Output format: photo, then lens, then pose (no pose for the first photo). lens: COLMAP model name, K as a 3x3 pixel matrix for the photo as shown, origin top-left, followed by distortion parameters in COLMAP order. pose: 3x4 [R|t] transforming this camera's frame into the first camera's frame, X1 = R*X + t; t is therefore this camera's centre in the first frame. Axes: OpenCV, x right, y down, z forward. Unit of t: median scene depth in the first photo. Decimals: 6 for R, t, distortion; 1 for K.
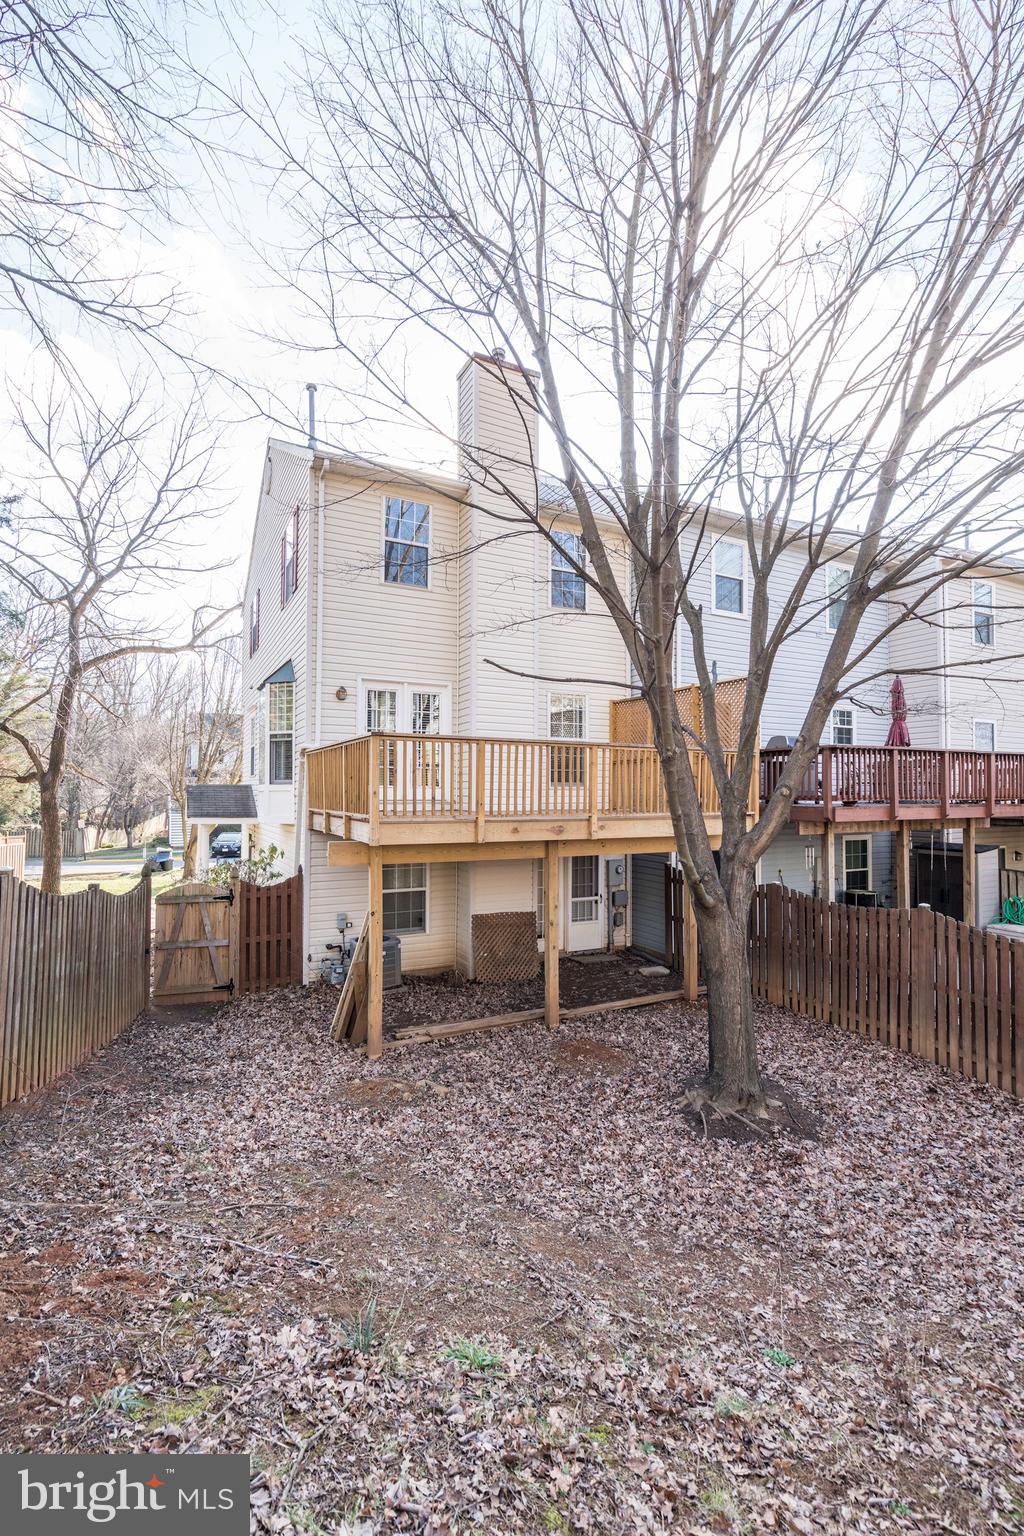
lens RADIAL K [[726.5, 0, 510.2], [0, 726.5, 755.7], [0, 0, 1]] dist [-0.039491, 0.022318]
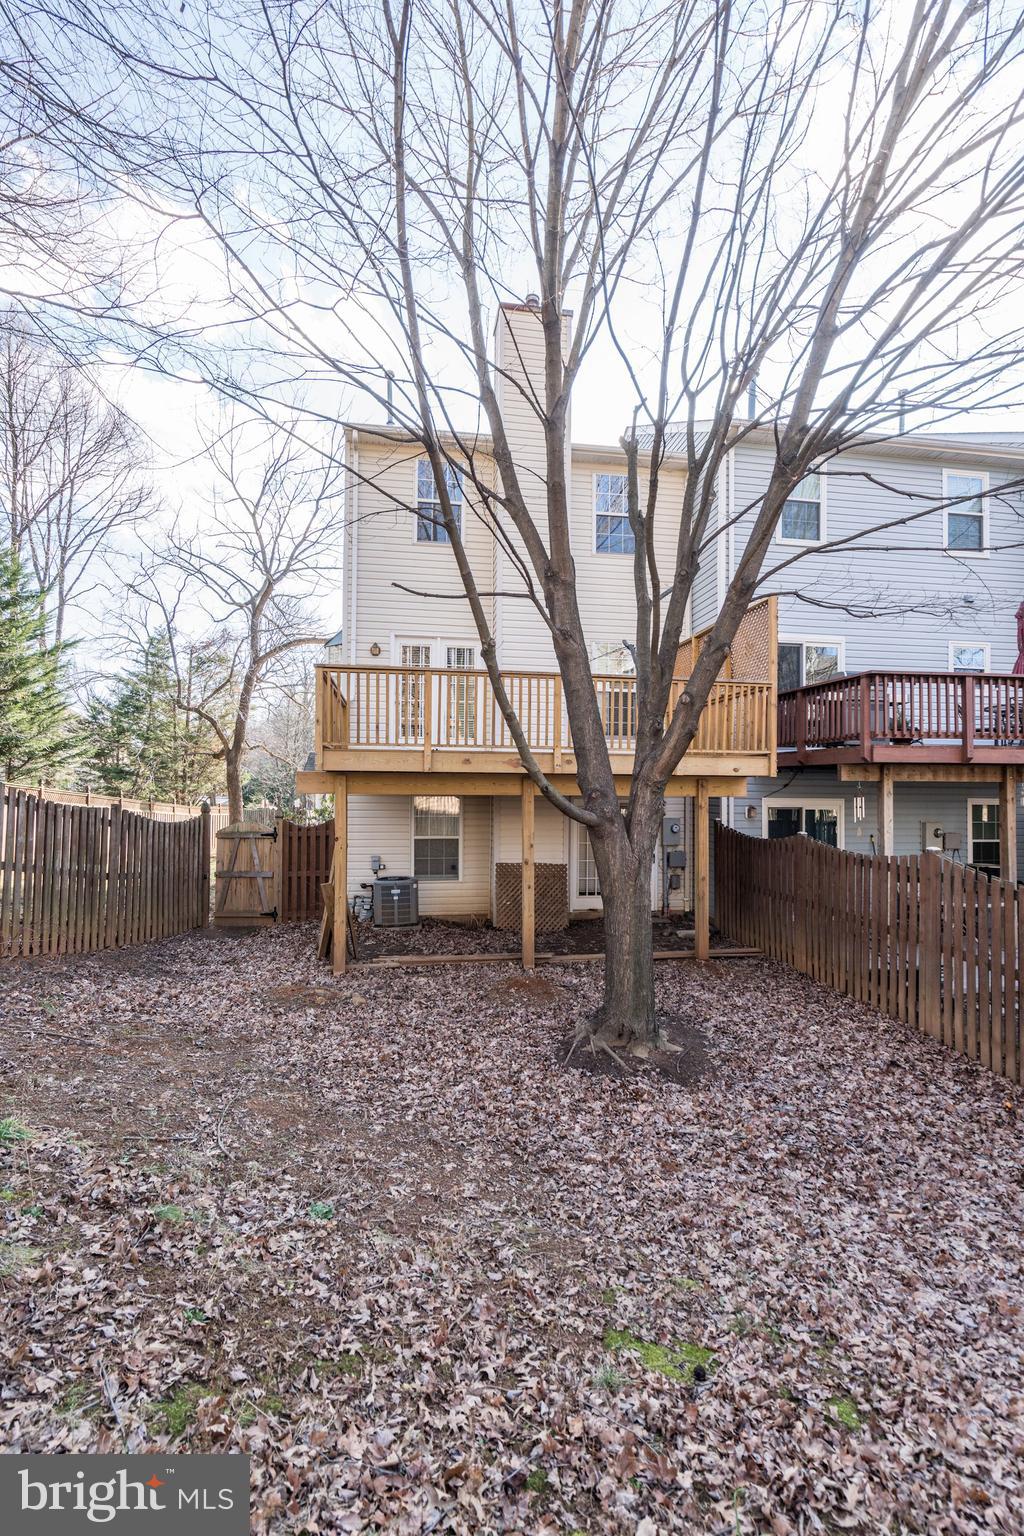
lens RADIAL K [[726.5, 0, 518.8], [0, 726.5, 771.4], [0, 0, 1]] dist [-0.039491, 0.022318]
pose [[0.945606, -0.006240, -0.325254, 0.430707], [0.010768, 0.999869, 0.012122, 0.114355], [0.325136, -0.014965, 0.945549, 0.086296]]
